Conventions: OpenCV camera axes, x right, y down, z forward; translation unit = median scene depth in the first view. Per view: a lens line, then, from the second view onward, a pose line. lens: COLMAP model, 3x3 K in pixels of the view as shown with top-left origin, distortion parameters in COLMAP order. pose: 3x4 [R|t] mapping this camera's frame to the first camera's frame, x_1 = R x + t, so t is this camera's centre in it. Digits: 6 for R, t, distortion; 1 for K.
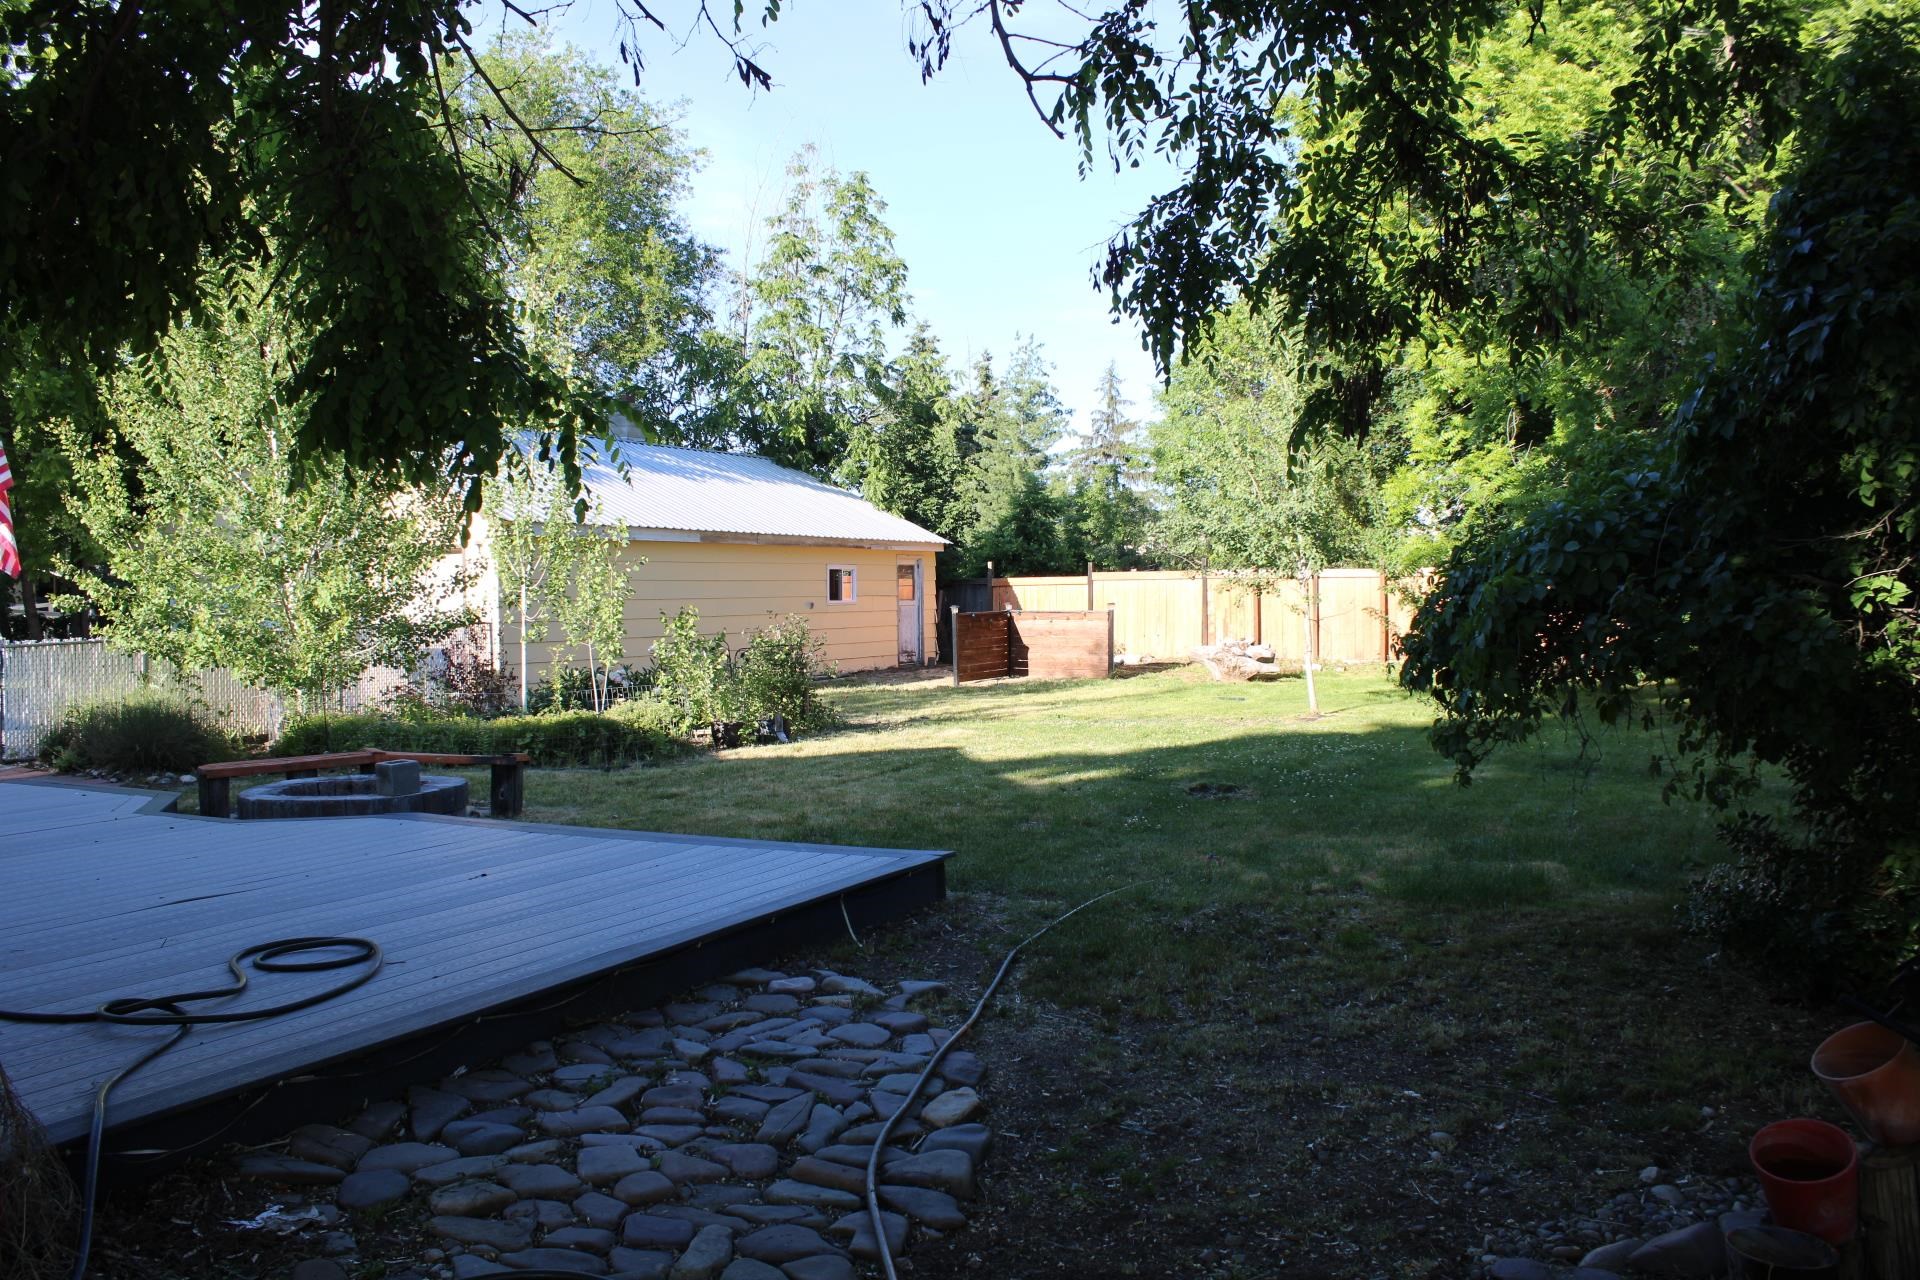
lens RADIAL K [[1589.8, 0, 966.5], [0, 1589.8, 638.5], [0, 0, 1]] dist [-0.160279, 0.132709]
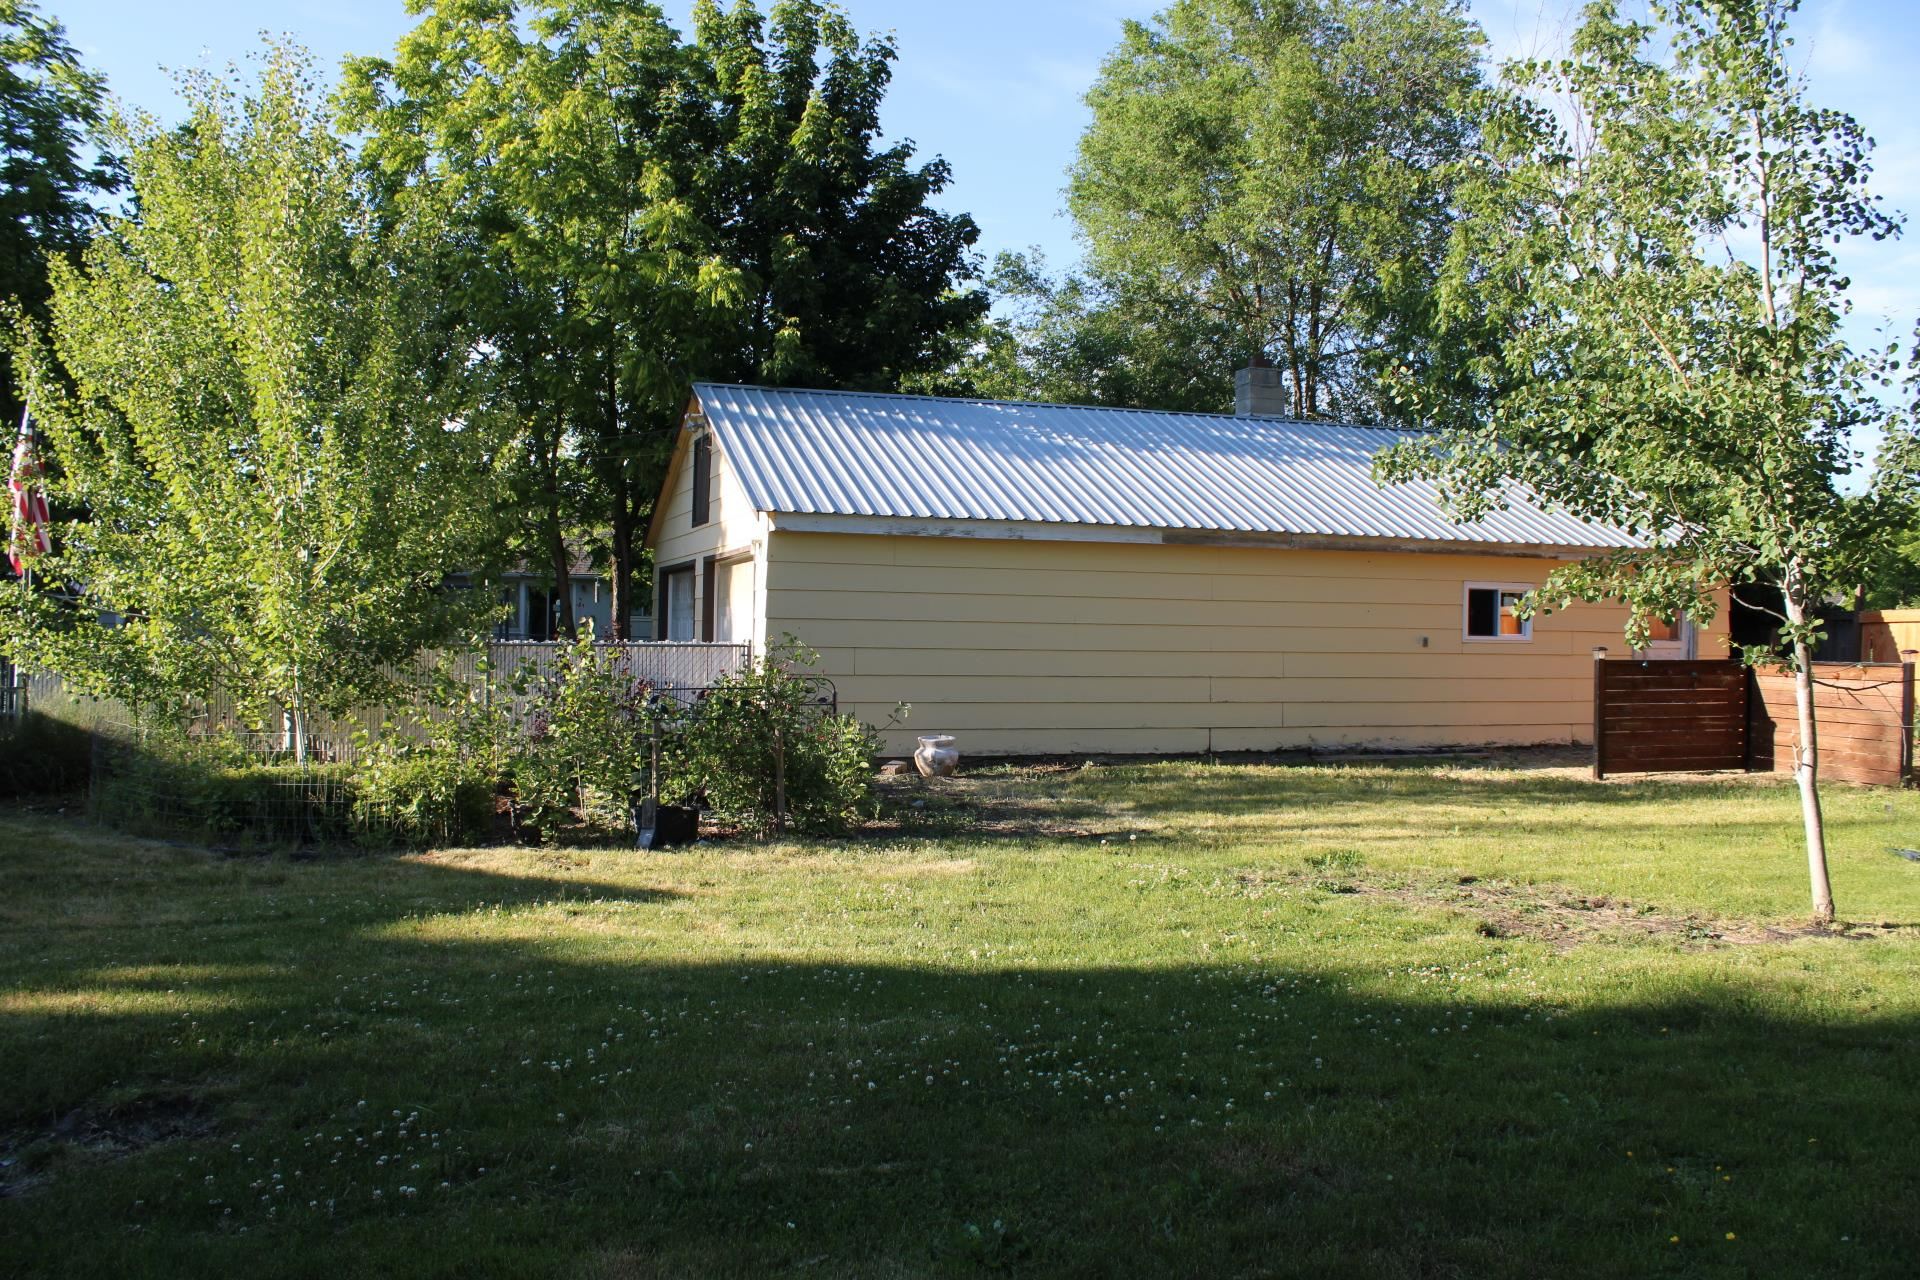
lens RADIAL K [[1589.8, 0, 953.5], [0, 1589.8, 645.9], [0, 0, 1]] dist [-0.160279, 0.132709]
pose [[0.704085, 0.022223, -0.709768, 0.194445], [-0.040530, 0.999138, -0.008923, -0.004533], [0.708958, 0.035050, 0.704379, 0.329382]]
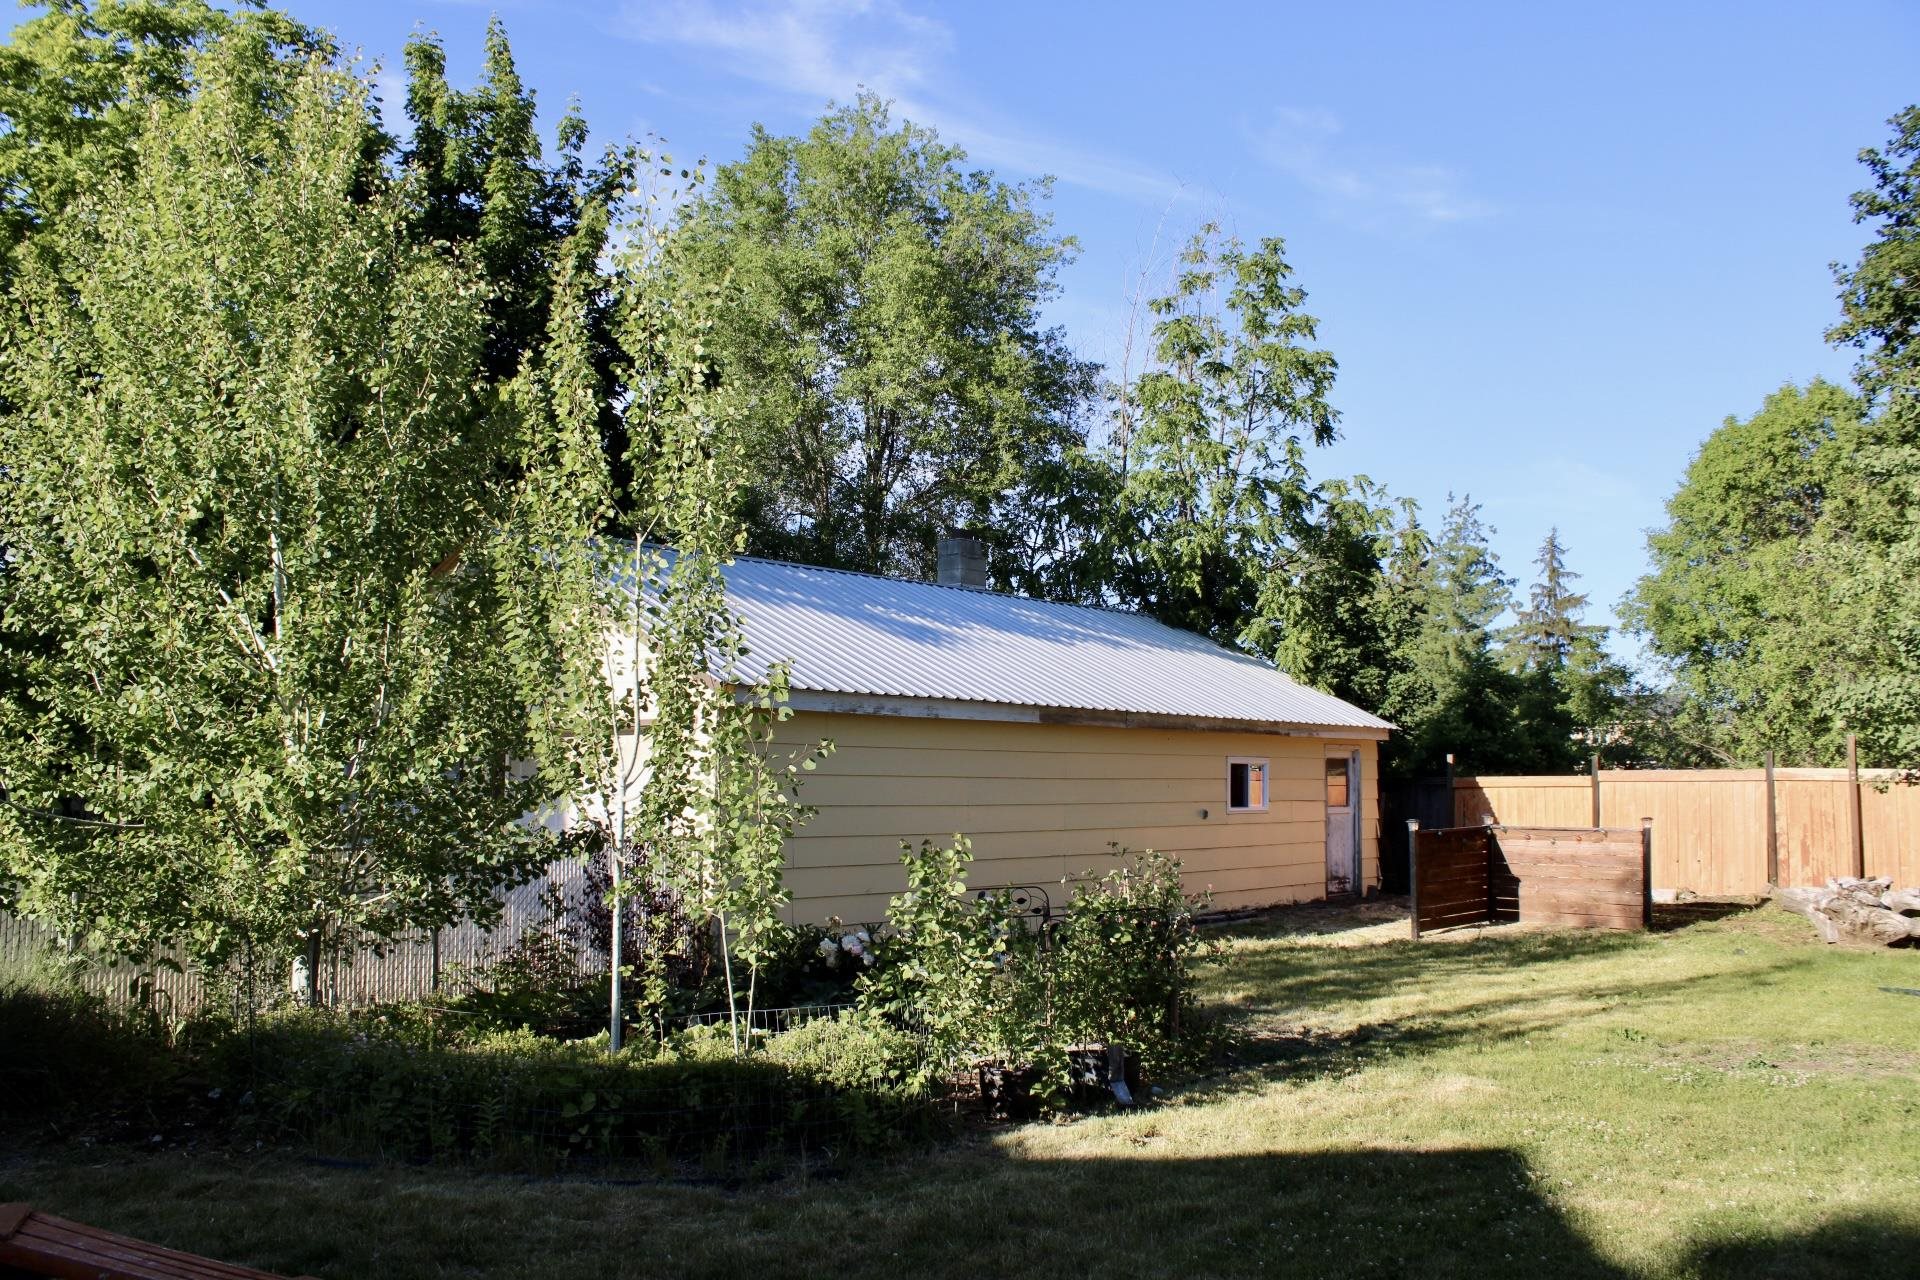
lens RADIAL K [[1589.8, 0, 895.0], [0, 1589.8, 693.7], [0, 0, 1]] dist [-0.160279, 0.132709]
pose [[0.955045, 0.001292, -0.296458, -0.017343], [-0.025906, 0.996529, -0.079114, -0.012476], [0.295327, 0.083237, 0.951763, 0.235251]]
